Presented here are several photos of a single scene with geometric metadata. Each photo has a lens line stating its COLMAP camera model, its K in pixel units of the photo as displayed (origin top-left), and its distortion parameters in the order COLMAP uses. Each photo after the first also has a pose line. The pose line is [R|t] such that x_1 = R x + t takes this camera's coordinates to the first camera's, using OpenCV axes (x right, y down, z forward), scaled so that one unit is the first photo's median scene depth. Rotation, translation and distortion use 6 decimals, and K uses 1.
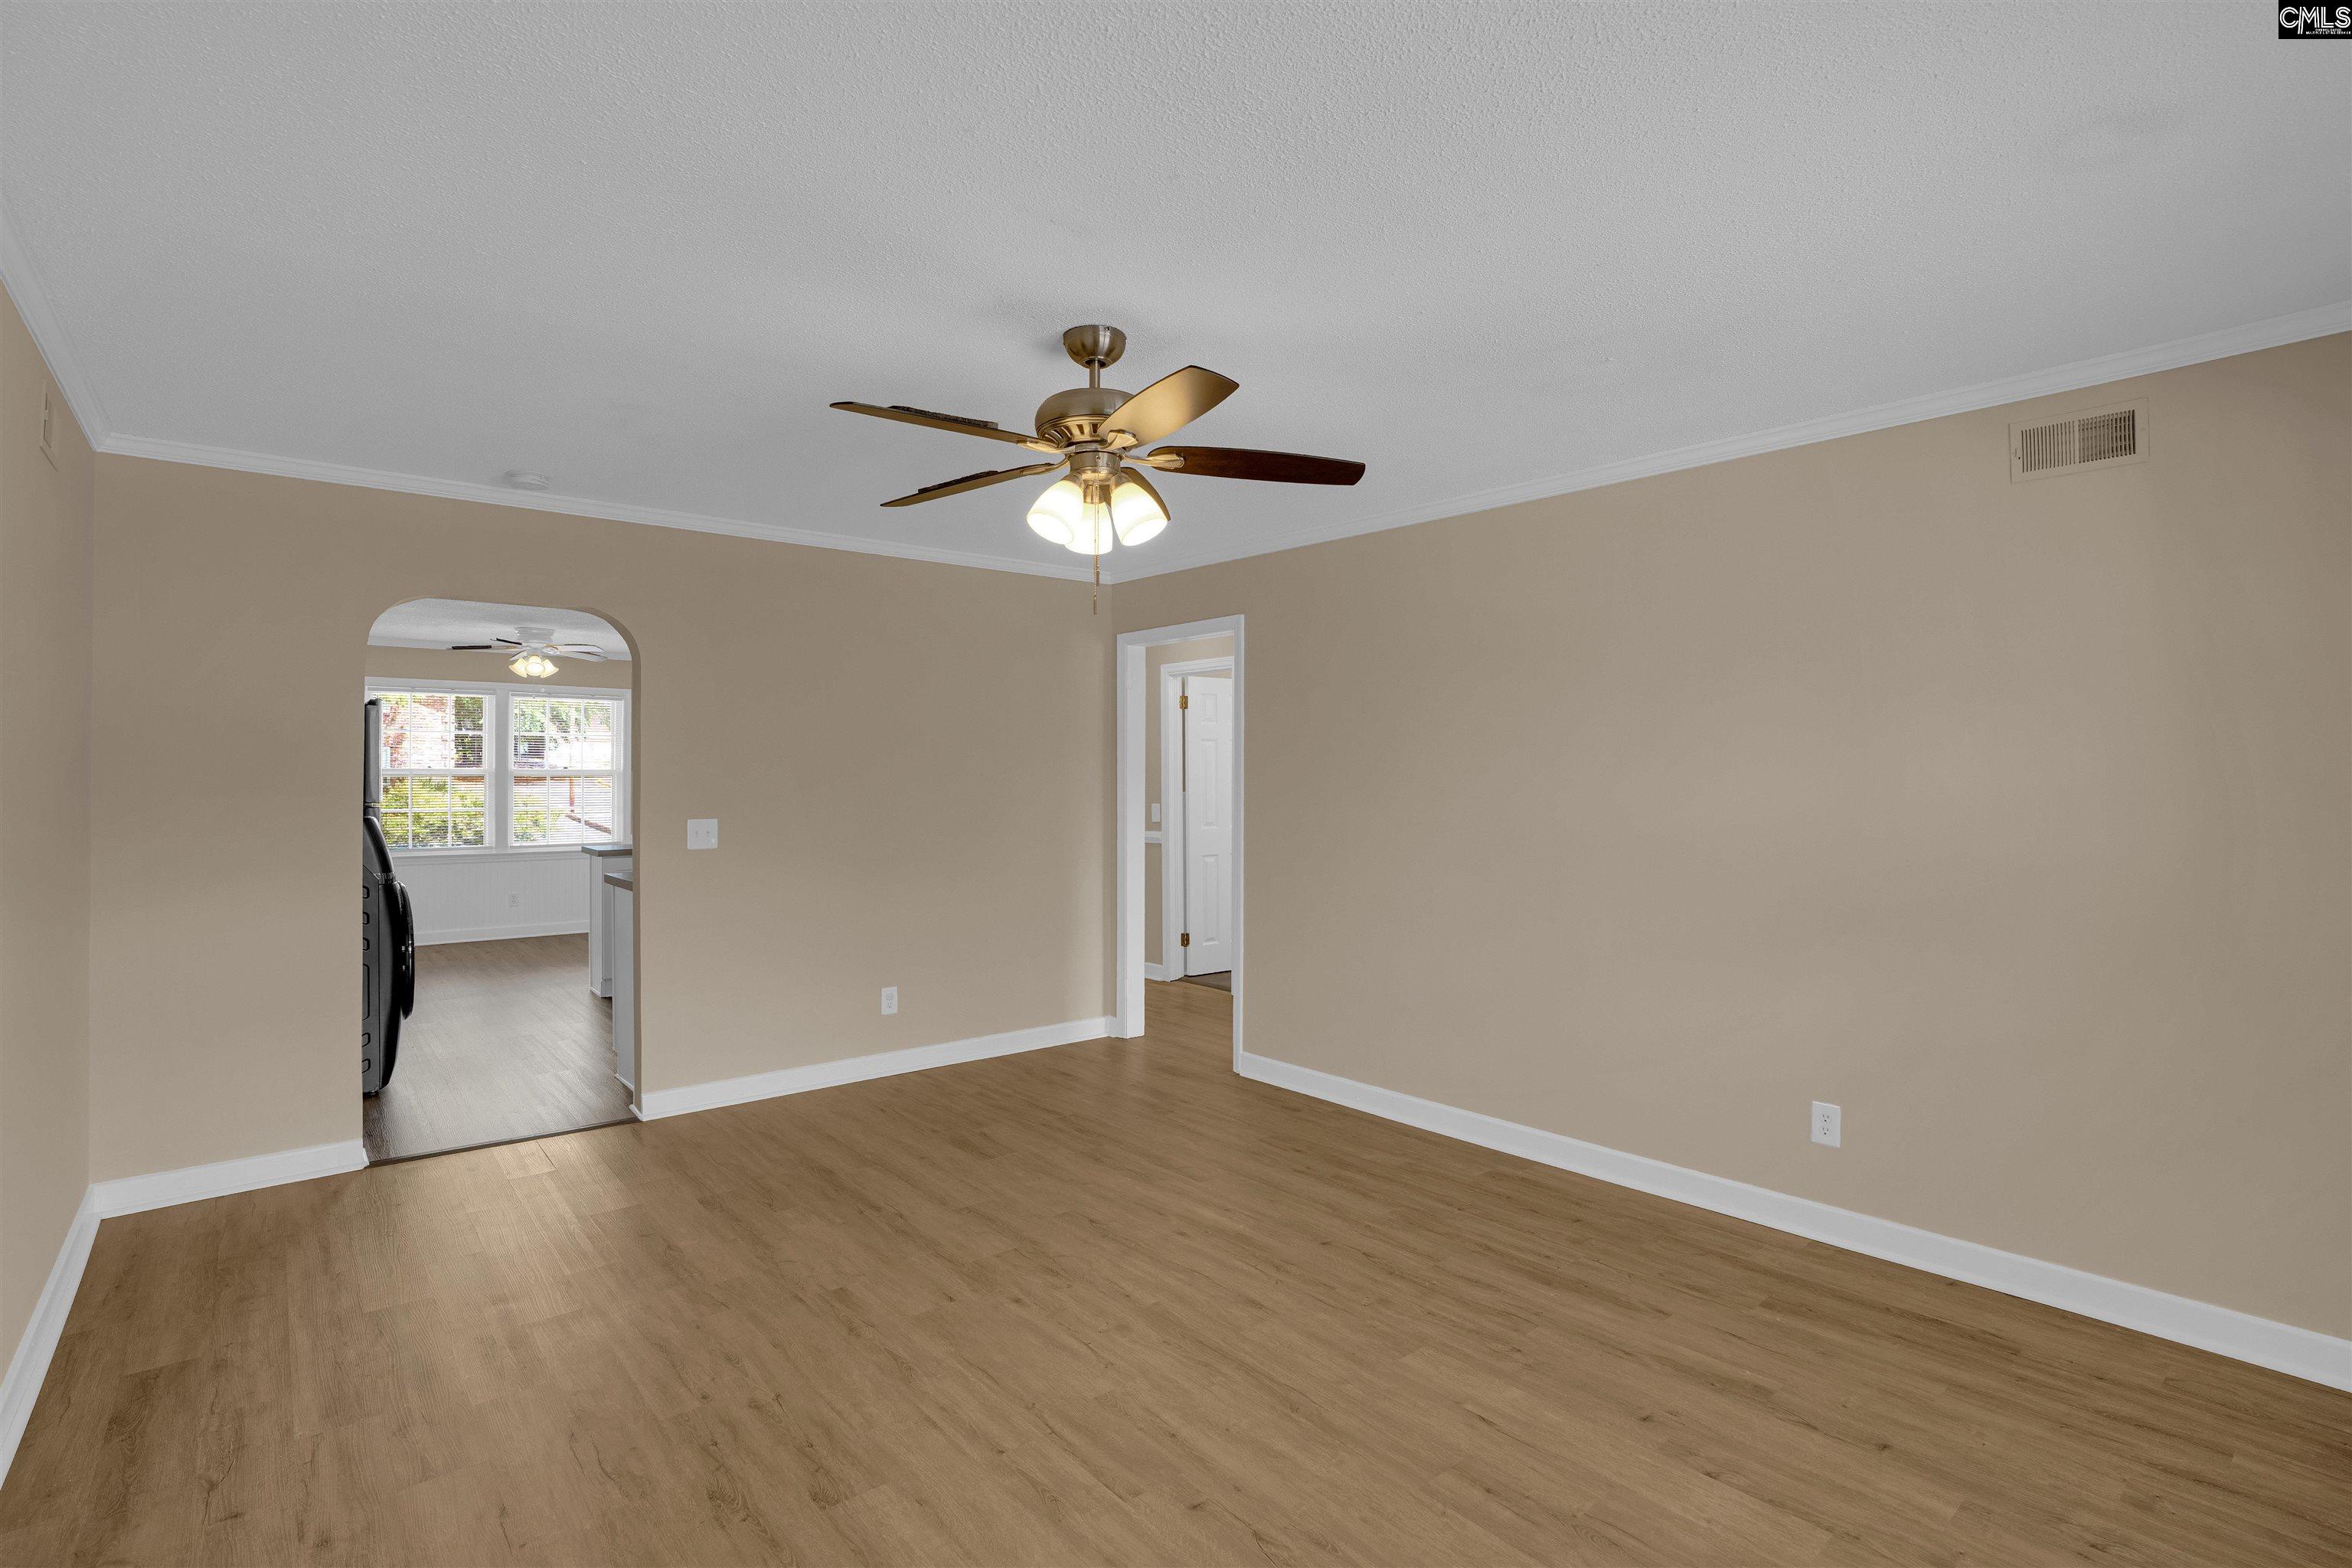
lens RADIAL K [[1106.8, 0, 1176.6], [0, 1106.8, 785.4], [0, 0, 1]] dist [-0.051240, 0.016982]
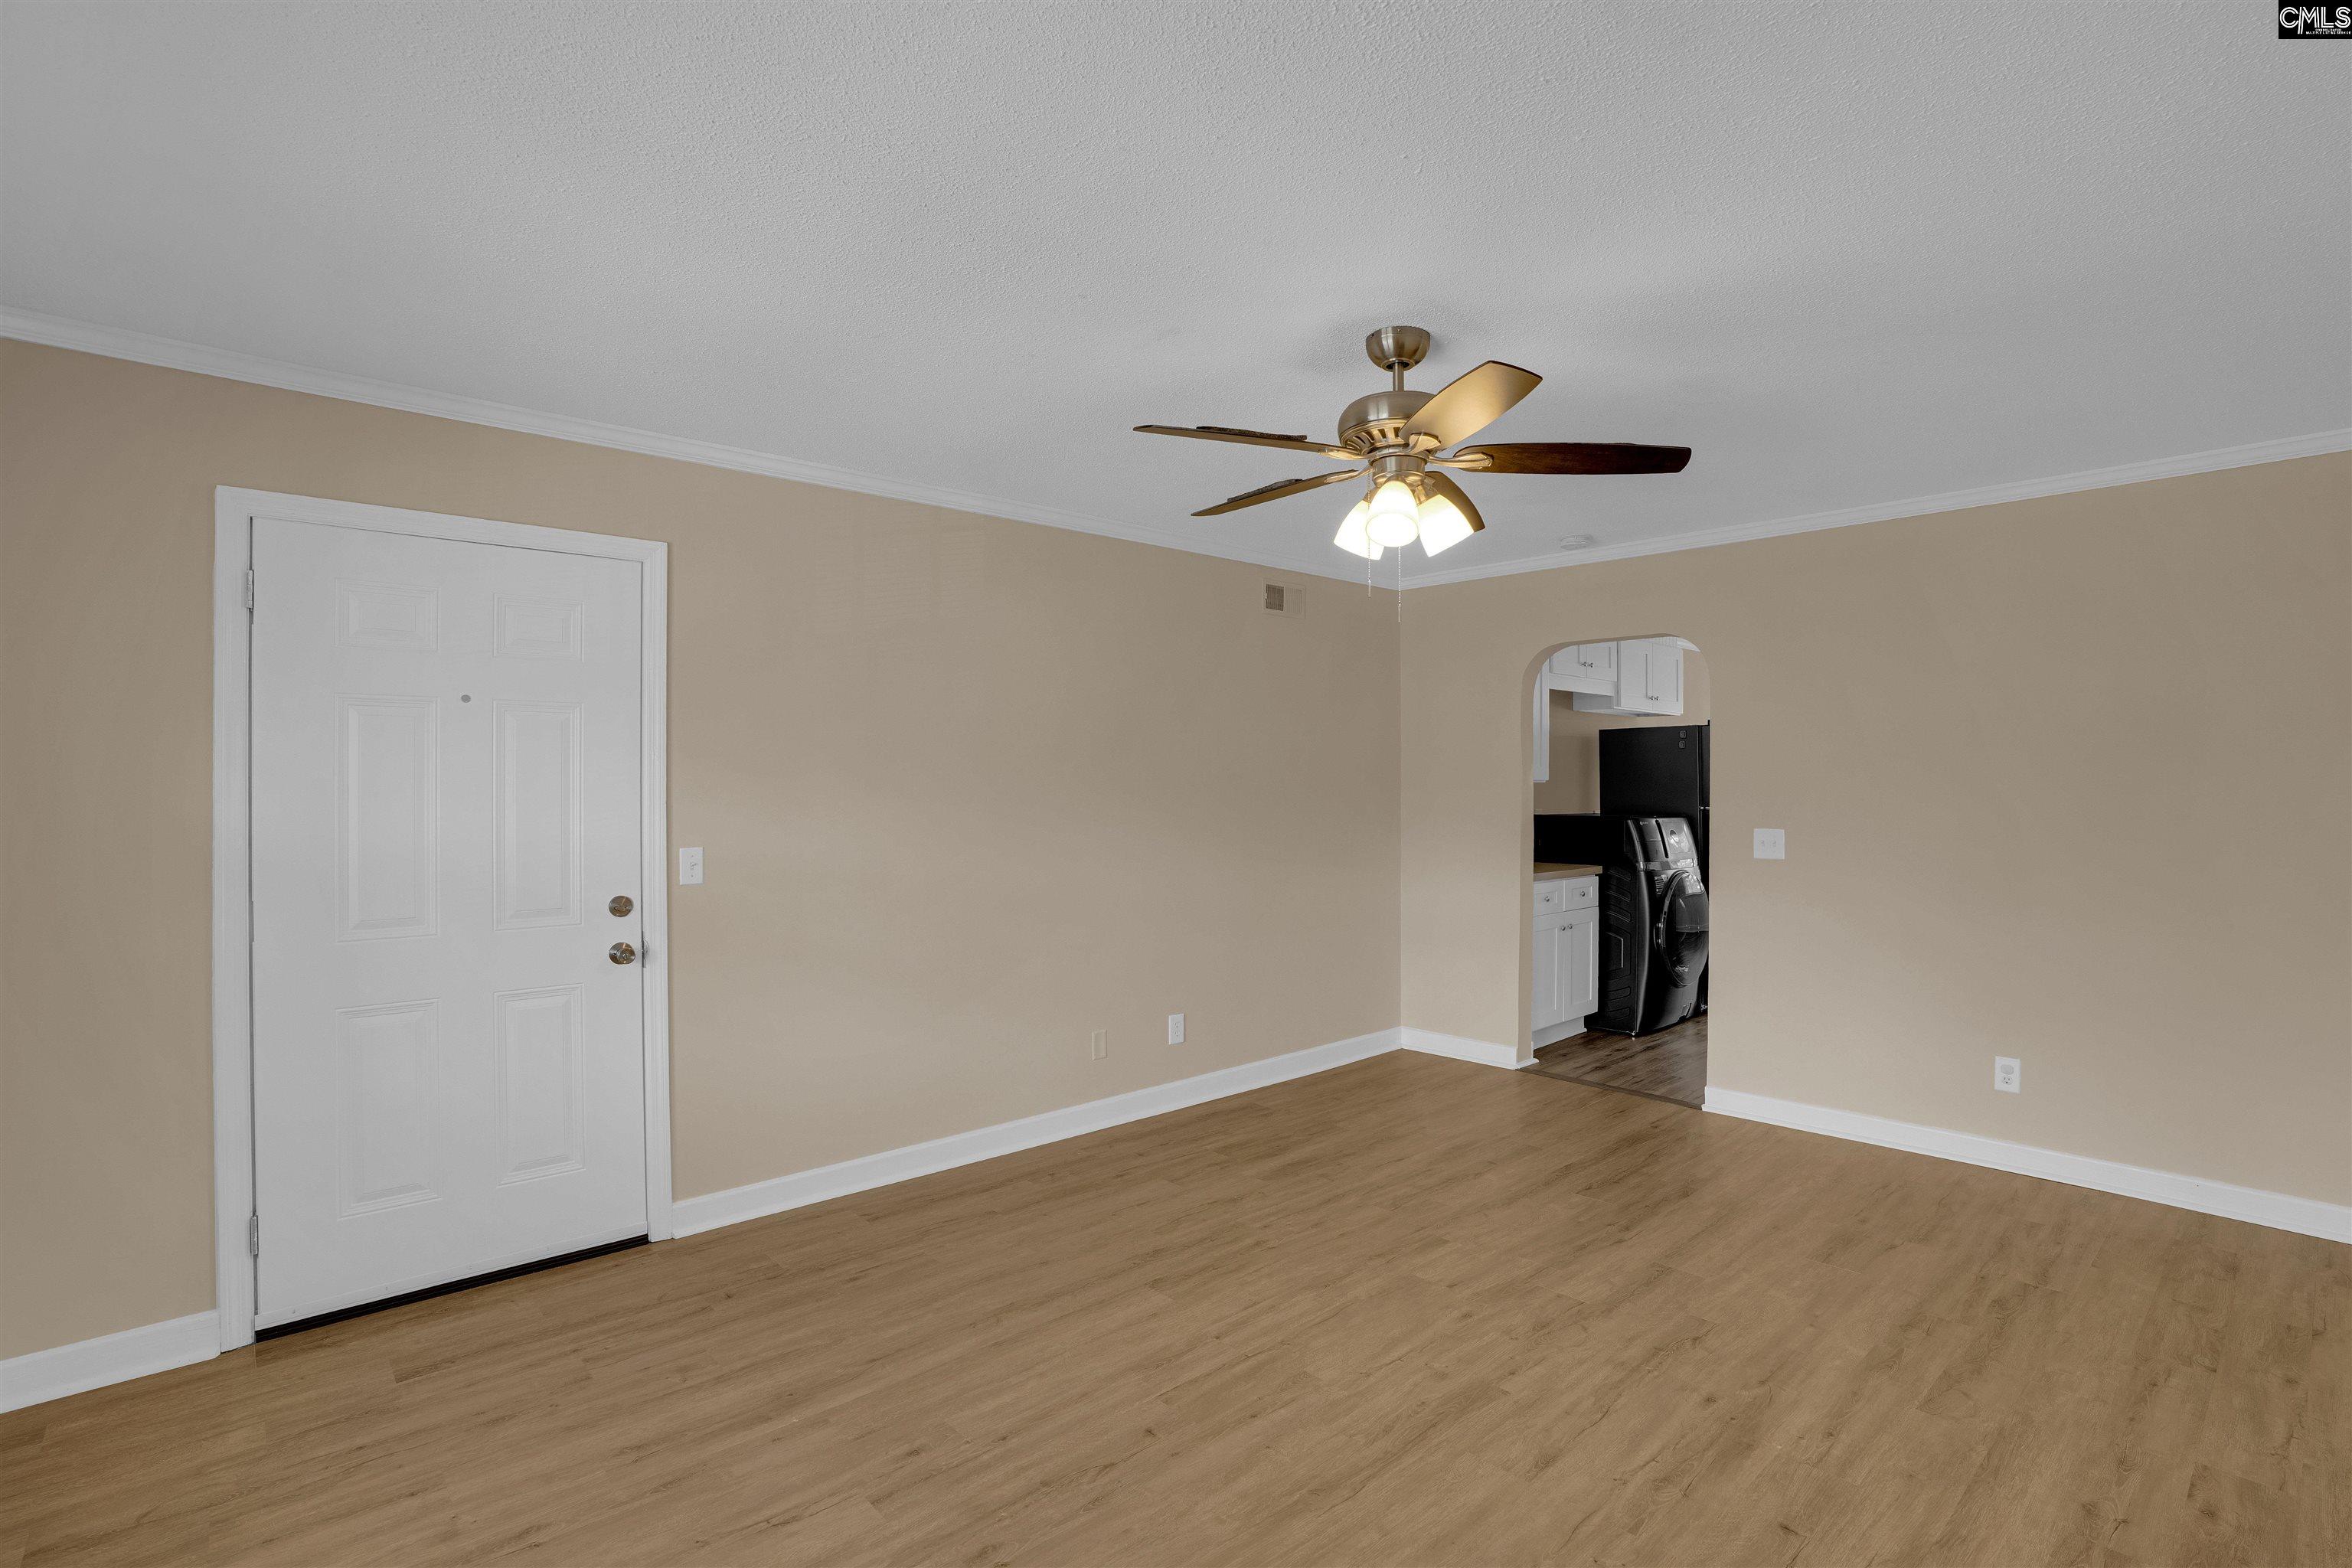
lens RADIAL K [[1106.8, 0, 1231.8], [0, 1106.8, 794.4], [0, 0, 1]] dist [-0.051240, 0.016982]
pose [[0.056503, 0.005919, -0.998385, 0.806331], [-0.007500, 0.999957, 0.005504, -0.002785], [0.998374, 0.007177, 0.056545, 0.714665]]
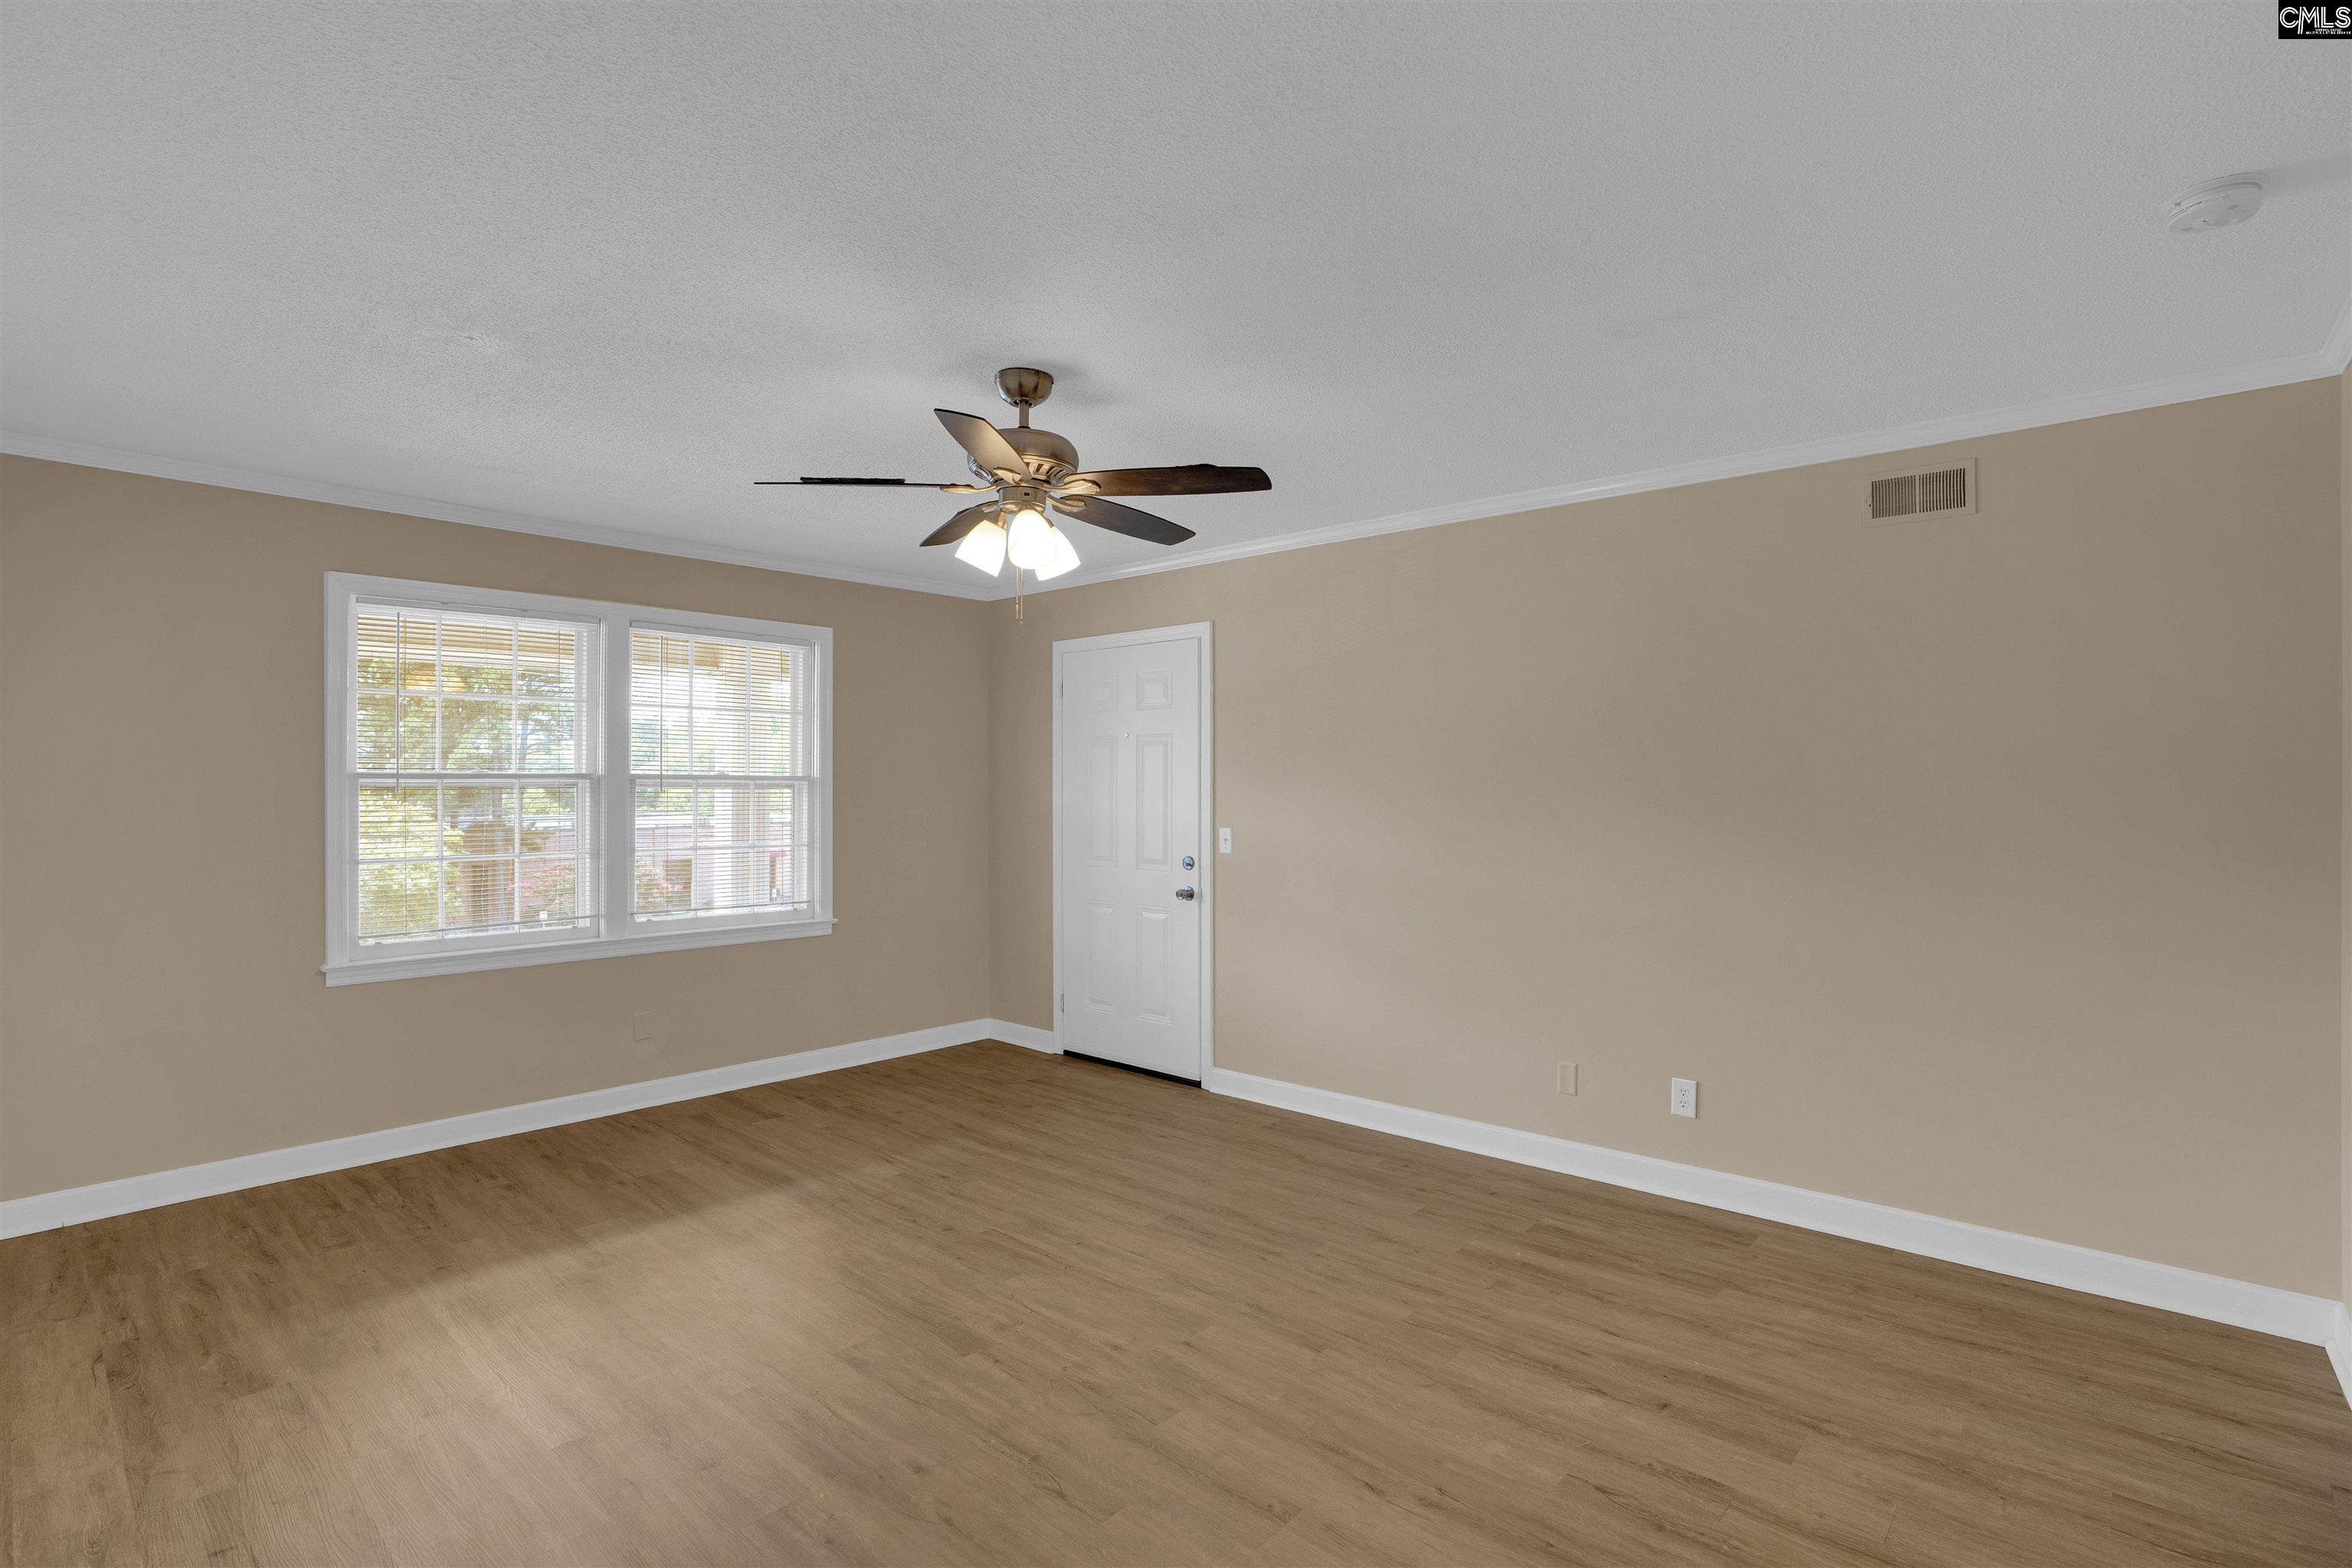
lens RADIAL K [[1106.8, 0, 1167.6], [0, 1106.8, 759.3], [0, 0, 1]] dist [-0.051240, 0.016982]
pose [[-0.991510, -0.002986, -0.129996, -0.064880], [-0.000757, 0.999852, -0.017196, -0.013167], [0.130028, -0.016952, -0.991365, 1.895125]]
